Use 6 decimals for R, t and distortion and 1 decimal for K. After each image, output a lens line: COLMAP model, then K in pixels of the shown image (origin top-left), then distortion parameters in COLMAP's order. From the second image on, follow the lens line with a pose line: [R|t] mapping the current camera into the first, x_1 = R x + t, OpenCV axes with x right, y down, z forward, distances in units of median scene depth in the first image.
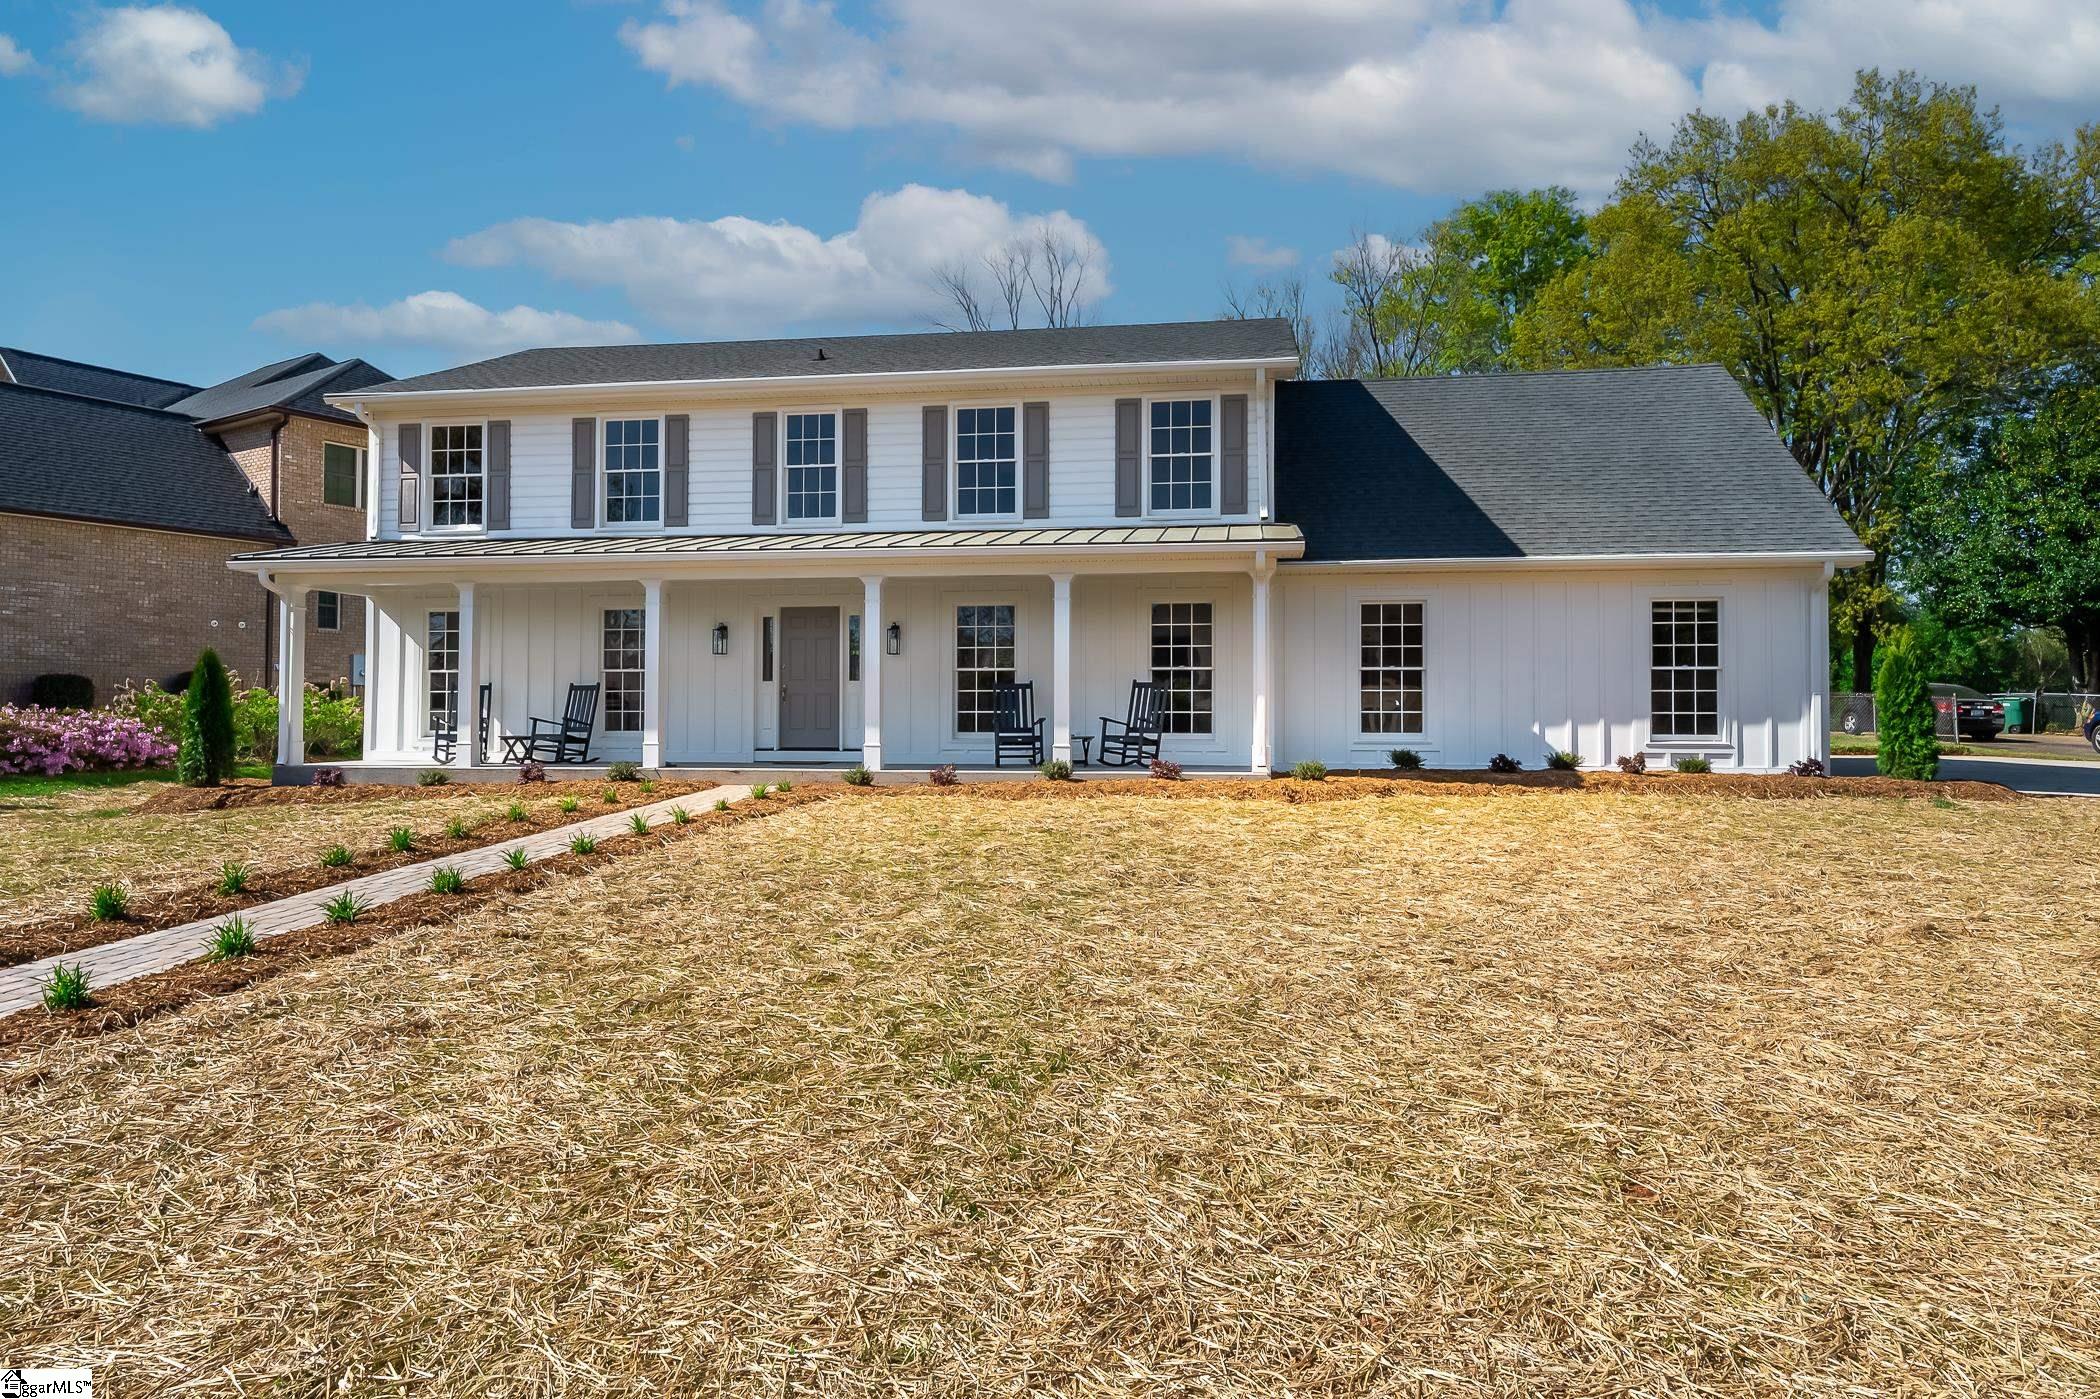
lens RADIAL K [[1102.1, 0, 1050.1], [0, 1102.1, 702.7], [0, 0, 1]] dist [0.001477, -0.000106]
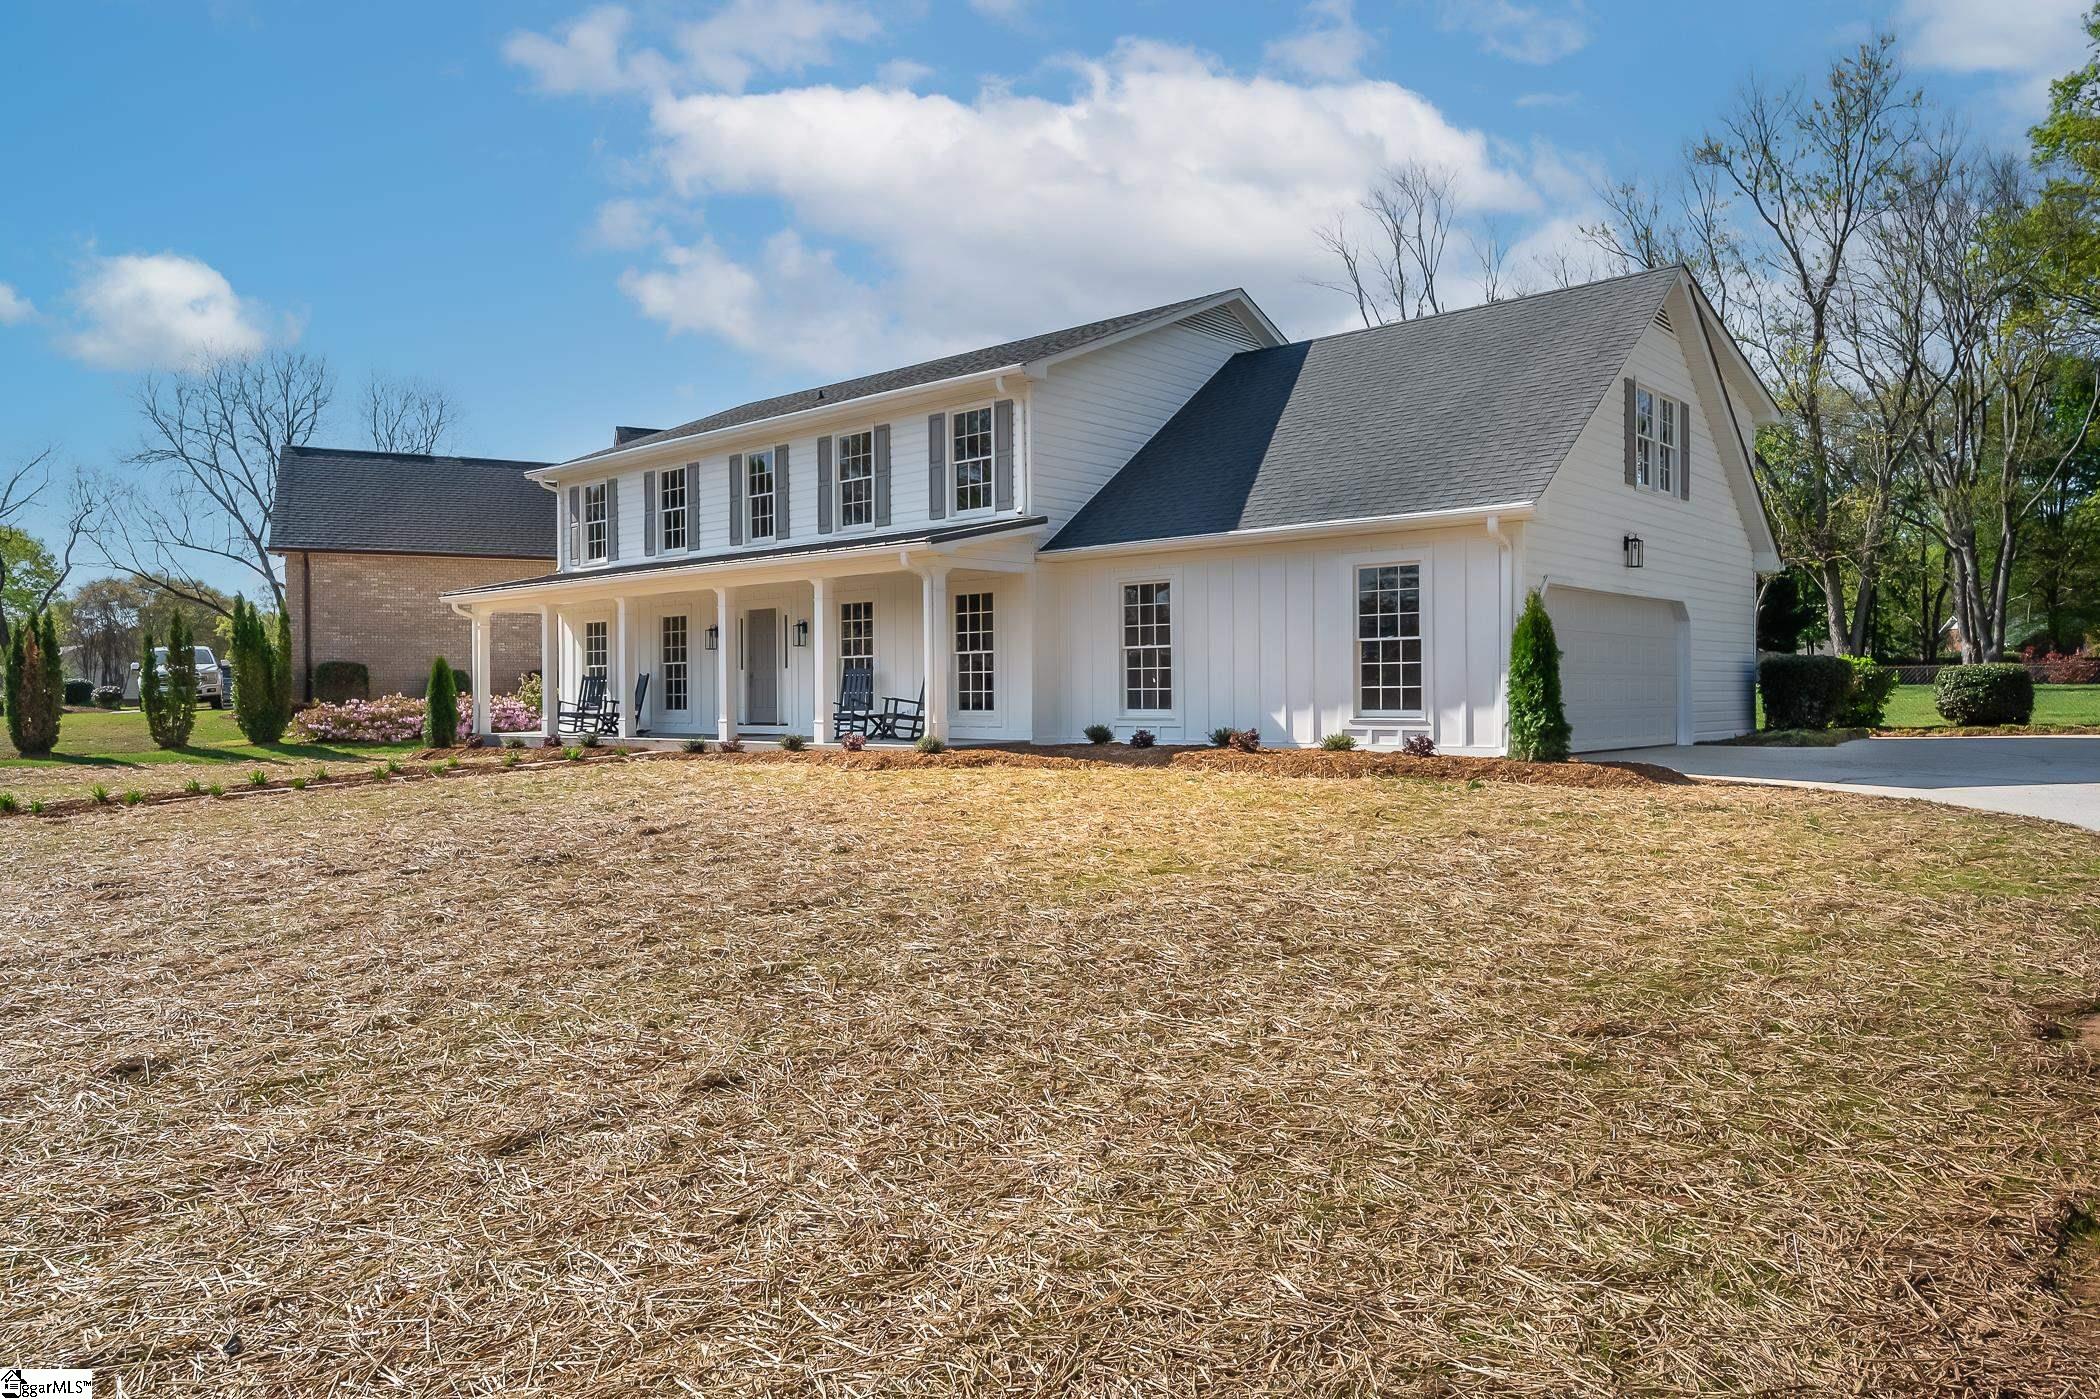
lens RADIAL K [[1395.5, 0, 1049.7], [0, 1395.5, 699.5], [0, 0, 1]] dist [-0.003018, 0.000073]
pose [[0.831165, -0.006654, -0.555986, 0.956285], [0.016097, 0.999797, 0.012098, 0.000764], [0.555793, -0.019005, 0.831103, -0.131236]]
